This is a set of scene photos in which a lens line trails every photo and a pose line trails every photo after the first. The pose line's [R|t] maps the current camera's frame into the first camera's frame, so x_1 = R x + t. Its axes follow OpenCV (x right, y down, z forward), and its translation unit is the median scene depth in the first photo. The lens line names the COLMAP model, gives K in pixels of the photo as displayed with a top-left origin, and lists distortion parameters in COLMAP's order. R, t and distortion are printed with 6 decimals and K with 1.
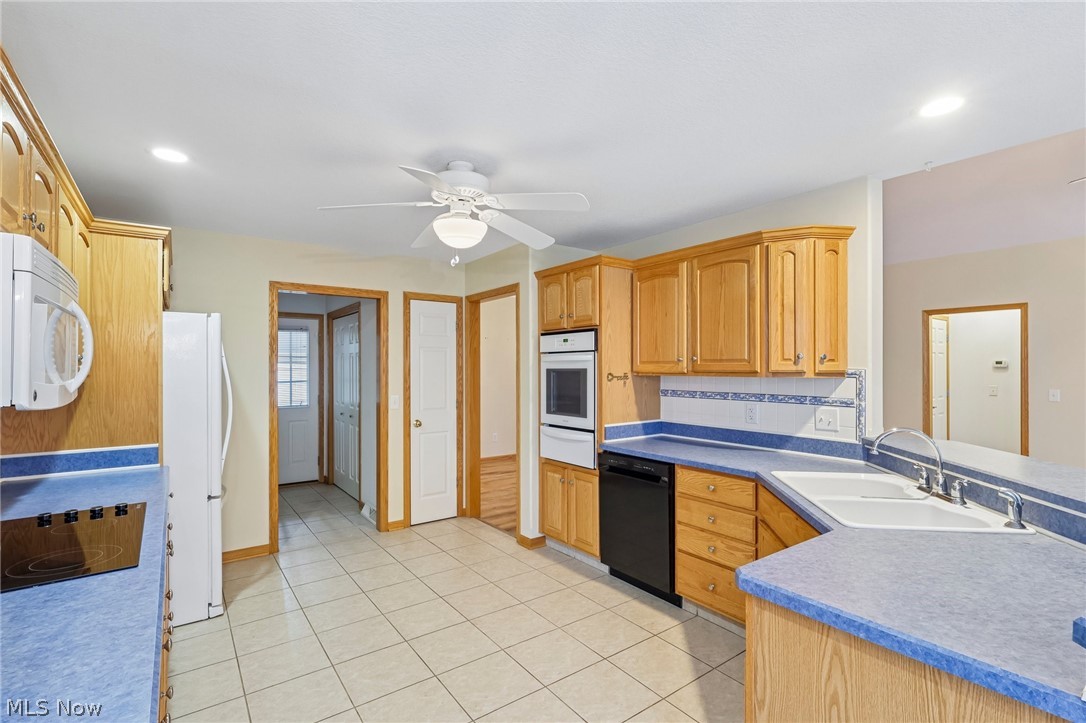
lens RADIAL K [[503.3, 0, 542.0], [0, 503.3, 369.3], [0, 0, 1]] dist [-0.004186, 0.001742]
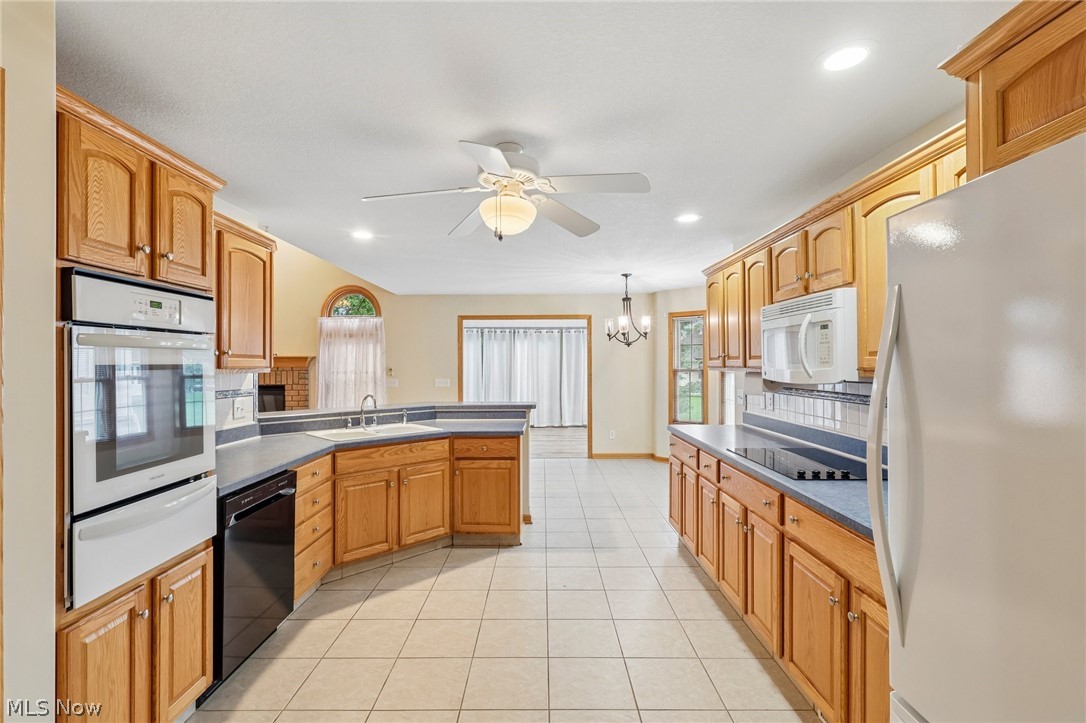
lens RADIAL K [[503.3, 0, 541.1], [0, 503.3, 363.4], [0, 0, 1]] dist [-0.004186, 0.001742]
pose [[-0.806022, 0.005283, 0.591862, -0.536701], [0.007581, 0.999970, 0.001398, -0.000758], [-0.591837, 0.005613, -0.806038, 1.206699]]
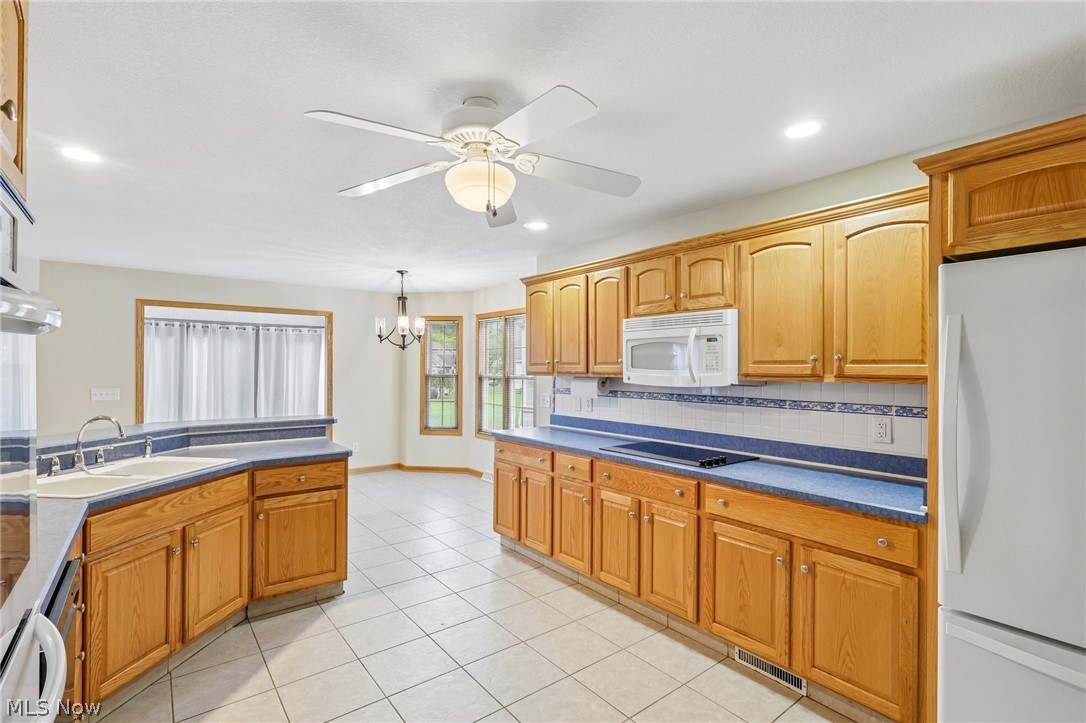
lens RADIAL K [[503.3, 0, 542.7], [0, 503.3, 368.8], [0, 0, 1]] dist [-0.004186, 0.001742]
pose [[-0.999343, -0.001433, -0.036210, -0.162699], [-0.001602, 0.999988, 0.004619, -0.001728], [0.036203, 0.004674, -0.999334, 1.243880]]
